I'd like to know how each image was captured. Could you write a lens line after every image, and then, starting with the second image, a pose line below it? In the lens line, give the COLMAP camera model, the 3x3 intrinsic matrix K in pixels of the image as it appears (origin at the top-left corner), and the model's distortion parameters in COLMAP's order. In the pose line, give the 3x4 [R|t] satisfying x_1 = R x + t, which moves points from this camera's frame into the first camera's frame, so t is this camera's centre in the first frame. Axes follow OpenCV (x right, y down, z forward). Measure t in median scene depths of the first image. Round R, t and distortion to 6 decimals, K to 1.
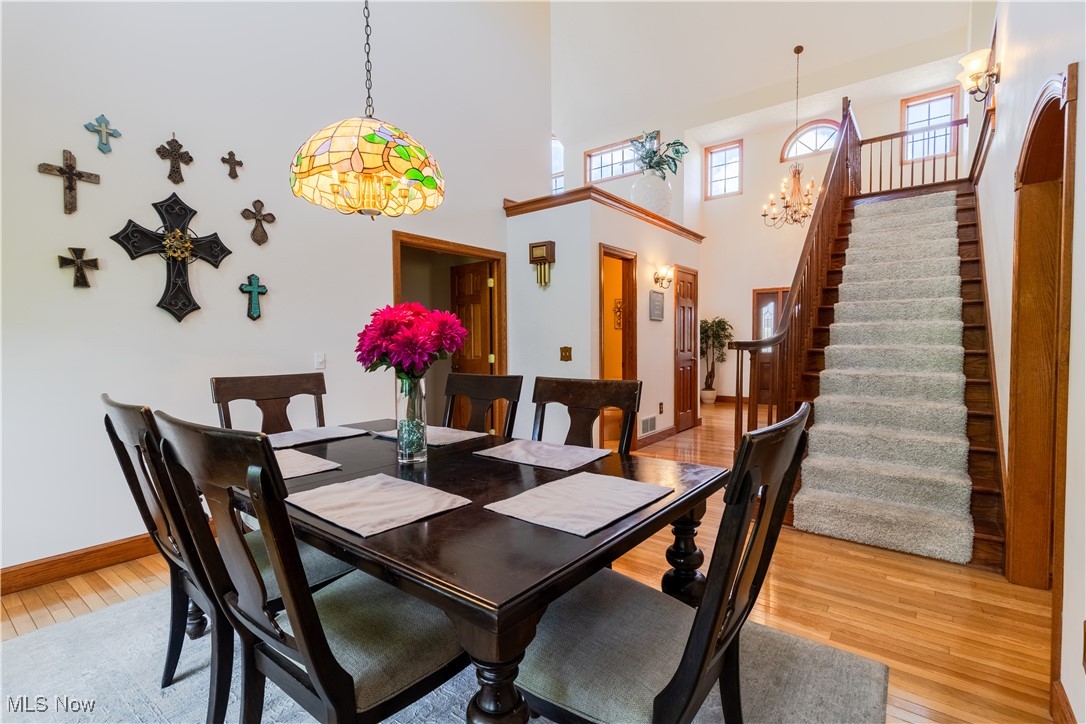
lens RADIAL K [[504.1, 0, 544.6], [0, 504.1, 366.4], [0, 0, 1]] dist [0.001020, -0.000359]
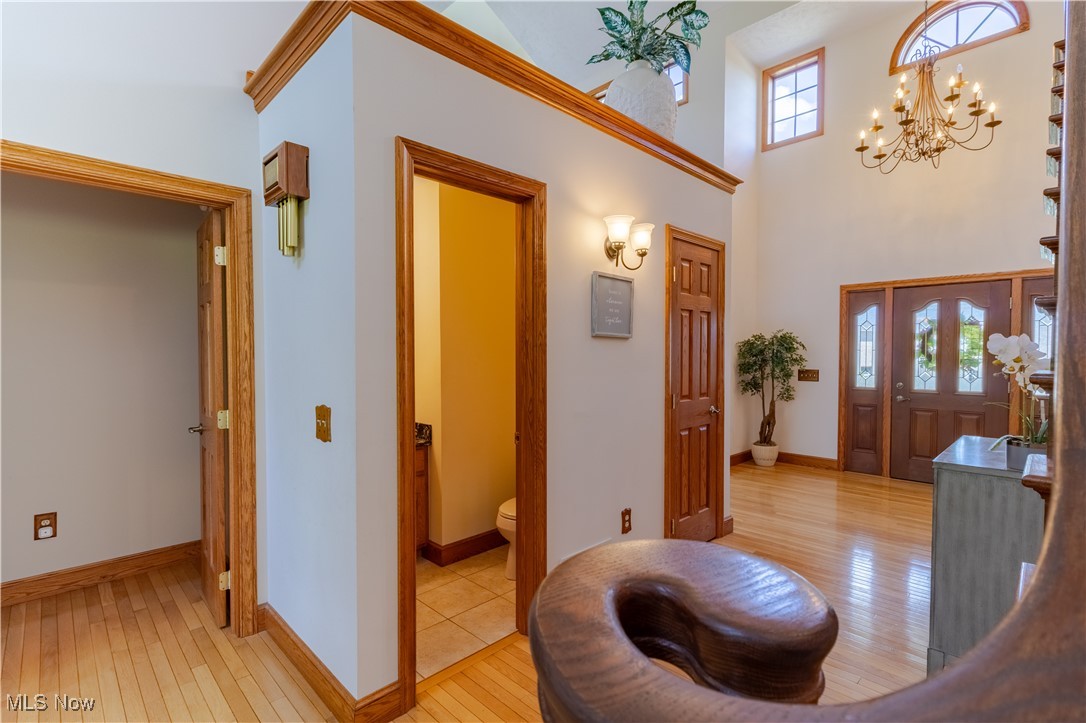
lens RADIAL K [[504.1, 0, 544.6], [0, 504.1, 365.9], [0, 0, 1]] dist [0.001020, -0.000359]
pose [[0.989085, 0.013377, -0.146739, 0.174472], [-0.016743, 0.999624, -0.021733, -0.041181], [0.146393, 0.023952, 0.988936, 0.402941]]
